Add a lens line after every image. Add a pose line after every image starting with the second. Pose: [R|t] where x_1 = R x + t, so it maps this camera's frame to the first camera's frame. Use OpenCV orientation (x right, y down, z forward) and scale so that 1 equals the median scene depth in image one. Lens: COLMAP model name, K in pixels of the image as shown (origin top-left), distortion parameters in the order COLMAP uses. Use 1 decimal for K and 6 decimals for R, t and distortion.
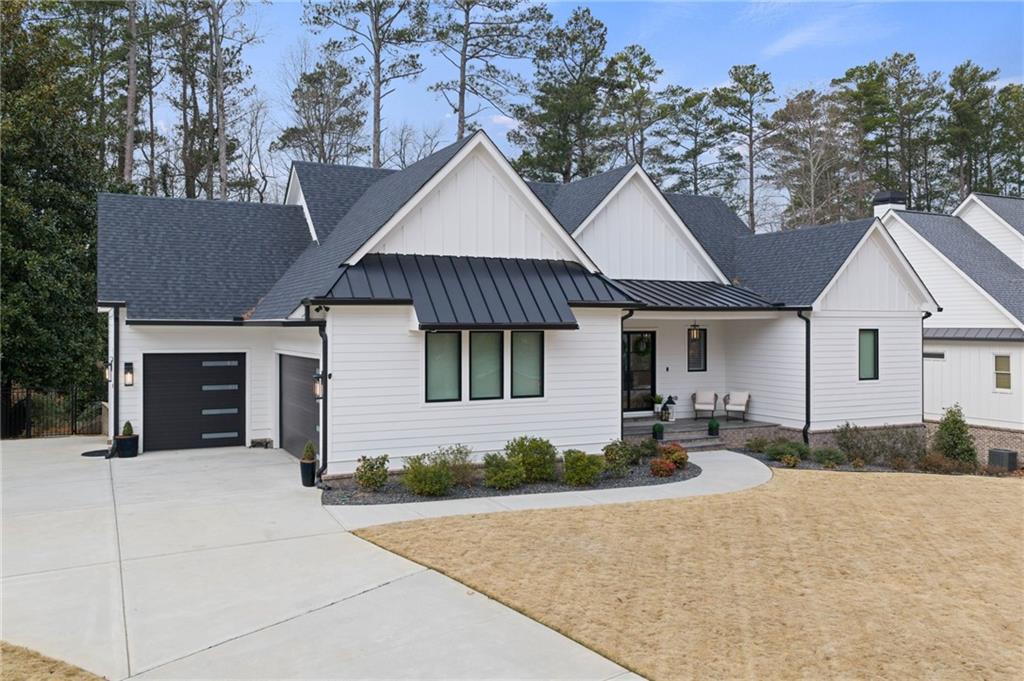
lens RADIAL K [[852.6, 0, 512.2], [0, 852.6, 317.5], [0, 0, 1]] dist [0.021838, -0.001439]
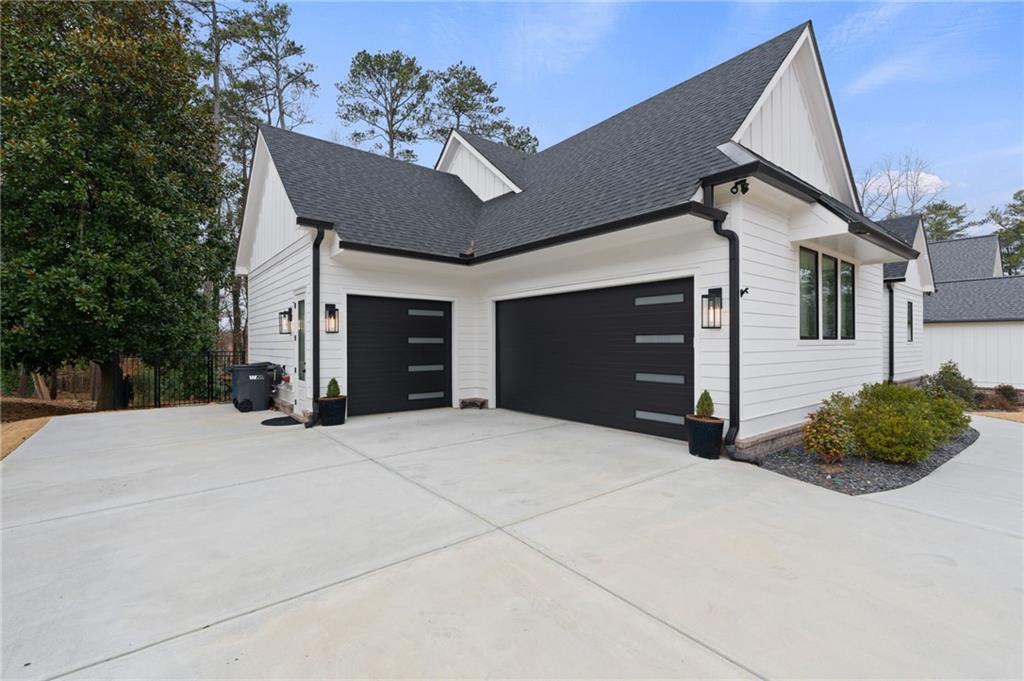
lens RADIAL K [[461.3, 0, 512.0], [0, 461.3, 340.5], [0, 0, 1]] dist [0.001047, -0.000035]
pose [[0.975846, -0.000520, 0.218459, -0.356942], [0.000598, 1.000000, -0.000293, 0.081473], [-0.218459, 0.000416, 0.975846, 0.520523]]
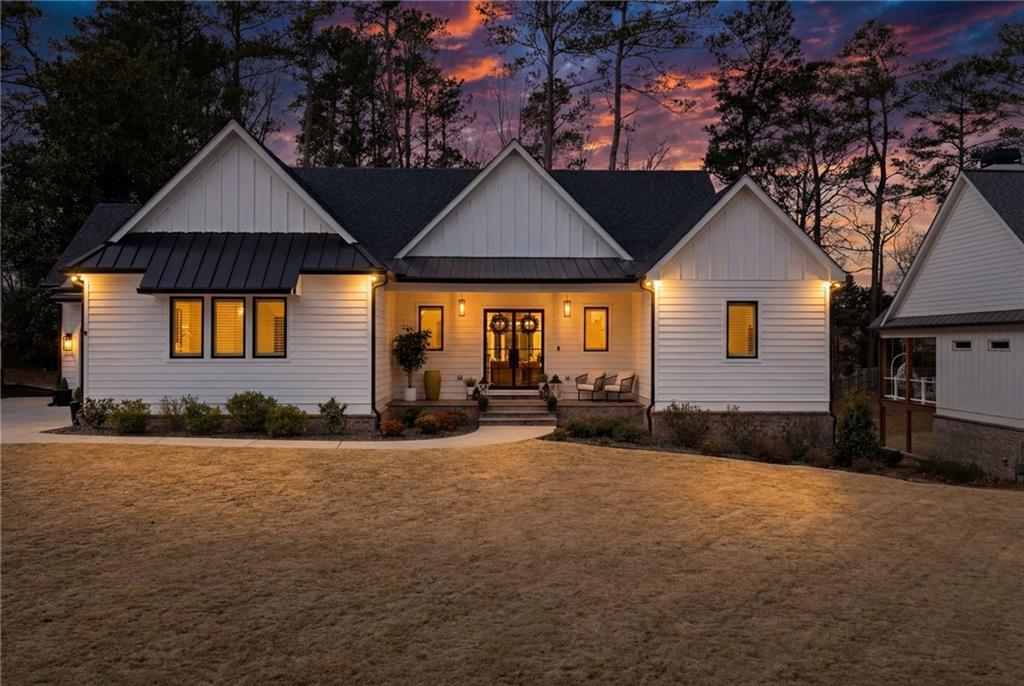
lens RADIAL K [[853.1, 0, 512.0], [0, 853.1, 343.0], [0, 0, 1]] dist [-0.007510, -0.006664]
pose [[0.913368, 0.001580, -0.407131, 0.636642], [0.001739, 0.999968, 0.007782, 0.056438], [0.407131, -0.007816, 0.913336, 0.105667]]
